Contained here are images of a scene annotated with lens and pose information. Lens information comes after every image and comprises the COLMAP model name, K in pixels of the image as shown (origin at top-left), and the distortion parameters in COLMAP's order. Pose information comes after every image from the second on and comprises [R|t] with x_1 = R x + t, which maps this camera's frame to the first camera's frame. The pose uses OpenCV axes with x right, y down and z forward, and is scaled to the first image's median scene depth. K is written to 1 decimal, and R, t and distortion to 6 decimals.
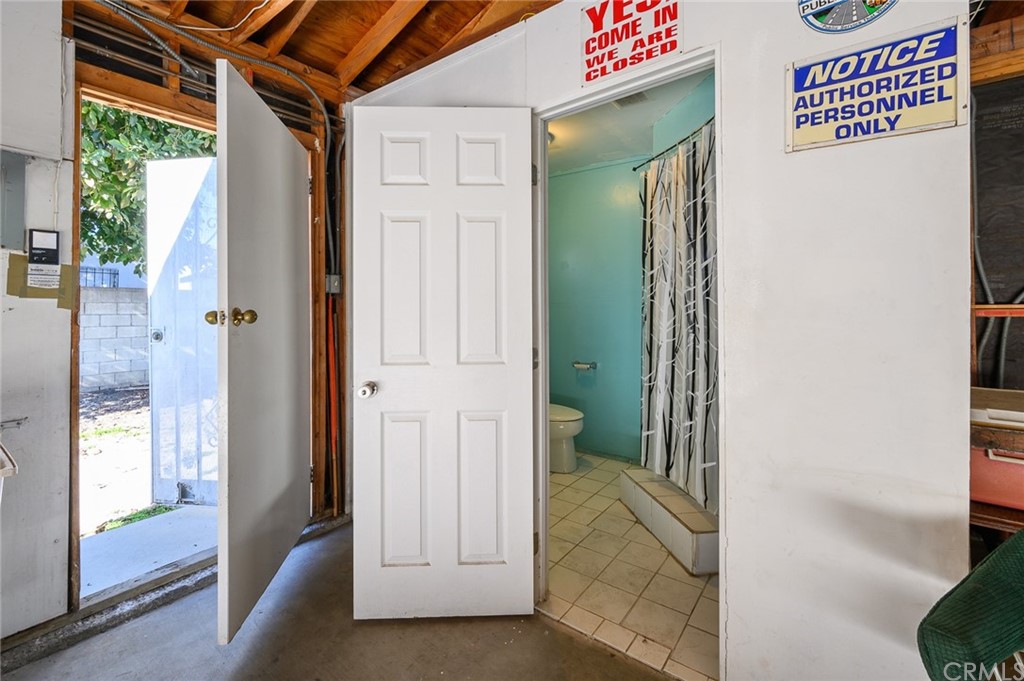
lens RADIAL K [[465.1, 0, 513.6], [0, 465.1, 325.3], [0, 0, 1]] dist [-0.001221, 0.000011]
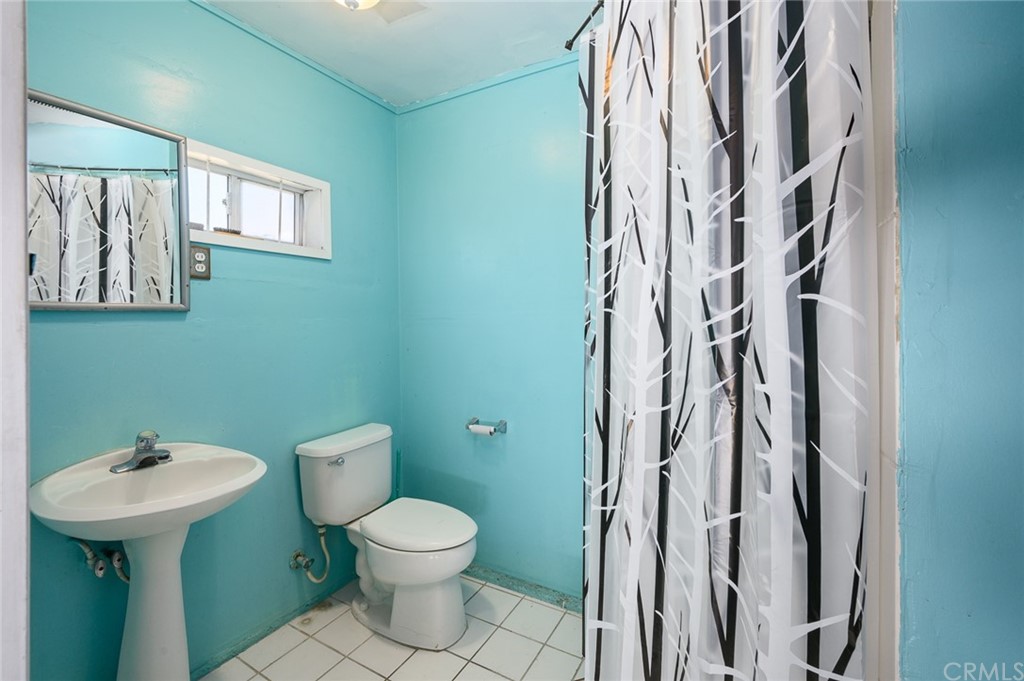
lens RADIAL K [[465.1, 0, 513.6], [0, 465.1, 325.3], [0, 0, 1]] dist [-0.001221, 0.000011]
pose [[0.992596, 0.007847, 0.121205, 0.166709], [-0.003380, 0.999309, -0.037017, -0.024263], [-0.121412, 0.036333, 0.991937, 0.612714]]
